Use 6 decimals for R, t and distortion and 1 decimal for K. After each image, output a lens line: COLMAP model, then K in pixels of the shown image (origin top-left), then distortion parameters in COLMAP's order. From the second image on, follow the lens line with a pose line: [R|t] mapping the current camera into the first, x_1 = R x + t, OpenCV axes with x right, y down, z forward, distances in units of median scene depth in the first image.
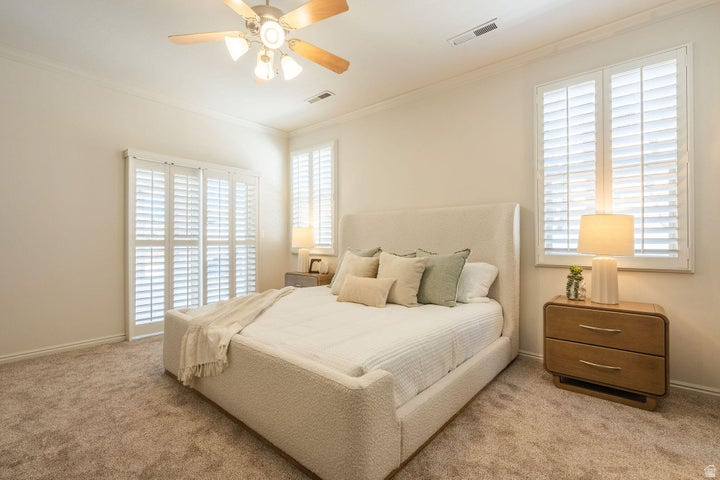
lens RADIAL K [[330.0, 0, 359.6], [0, 330.0, 239.9], [0, 0, 1]] dist [0.017571, -0.000777]
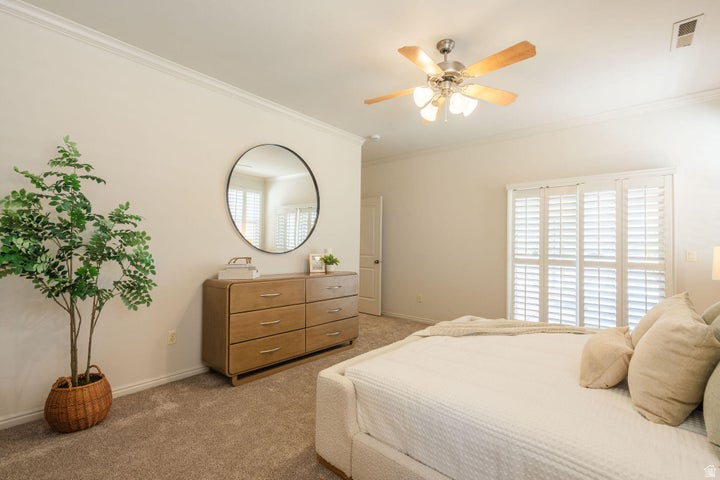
lens RADIAL K [[330.0, 0, 359.8], [0, 330.0, 240.9], [0, 0, 1]] dist [0.017571, -0.000777]
pose [[0.002756, -0.017595, -0.999841, 0.489905], [-0.010359, 0.999791, -0.017623, -0.033131], [0.999943, 0.010406, 0.002573, 0.407393]]
